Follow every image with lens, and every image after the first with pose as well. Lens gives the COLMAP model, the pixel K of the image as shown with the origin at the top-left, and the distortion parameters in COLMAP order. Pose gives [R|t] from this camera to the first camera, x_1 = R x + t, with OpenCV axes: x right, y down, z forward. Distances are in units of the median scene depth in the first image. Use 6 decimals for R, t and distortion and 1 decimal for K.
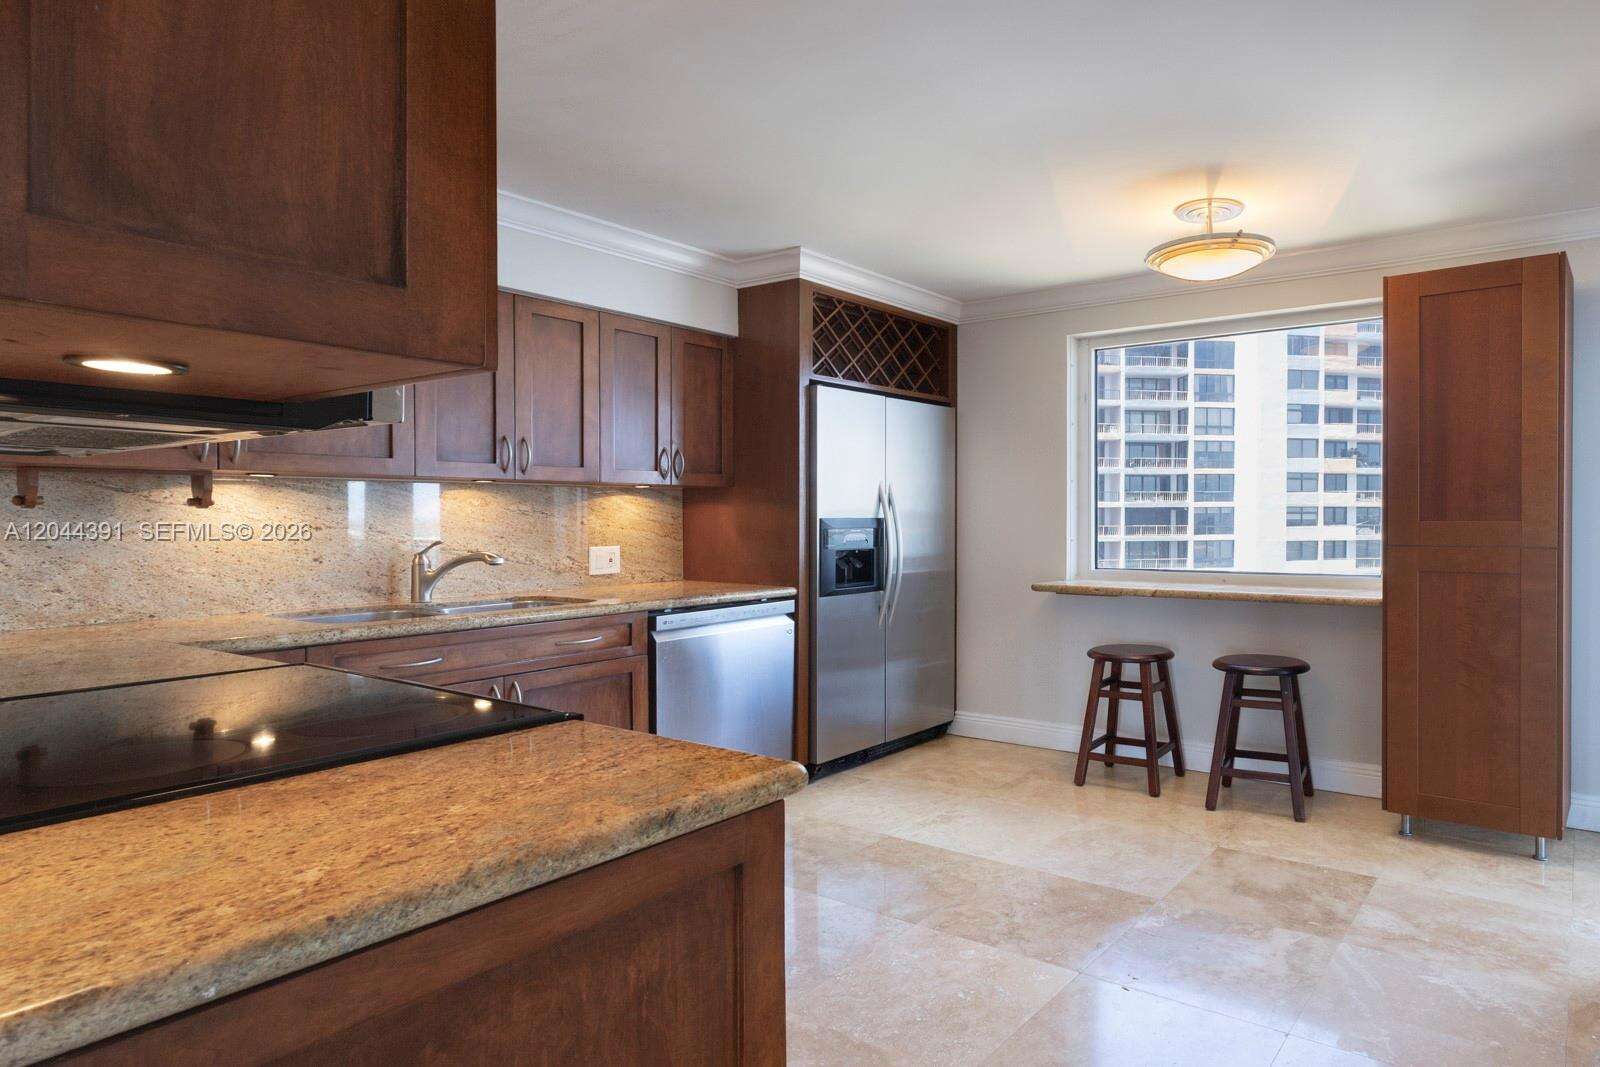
lens RADIAL K [[768.1, 0, 834.3], [0, 768.1, 522.8], [0, 0, 1]] dist [0.002197, 0.000271]
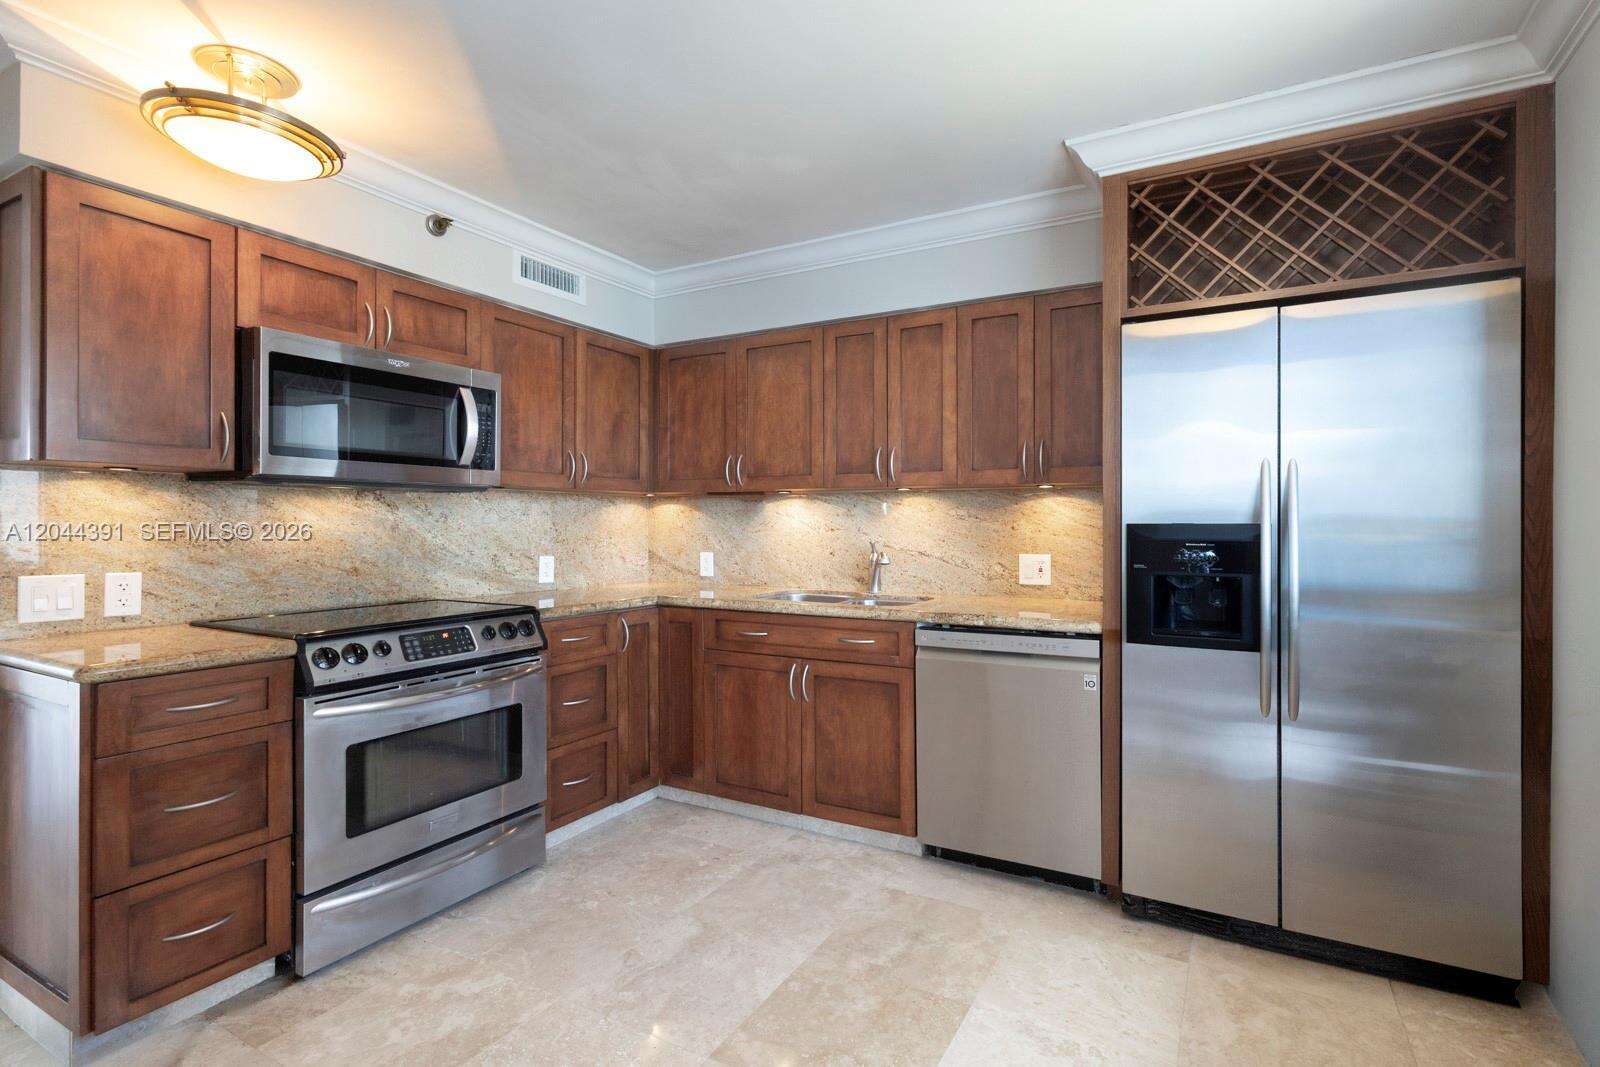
lens RADIAL K [[768.1, 0, 834.3], [0, 768.1, 522.8], [0, 0, 1]] dist [0.002197, 0.000271]
pose [[0.266646, 0.002701, -0.963791, 0.555278], [-0.007882, 0.999969, 0.000622, -0.005385], [0.963762, 0.007431, 0.266659, 0.581127]]
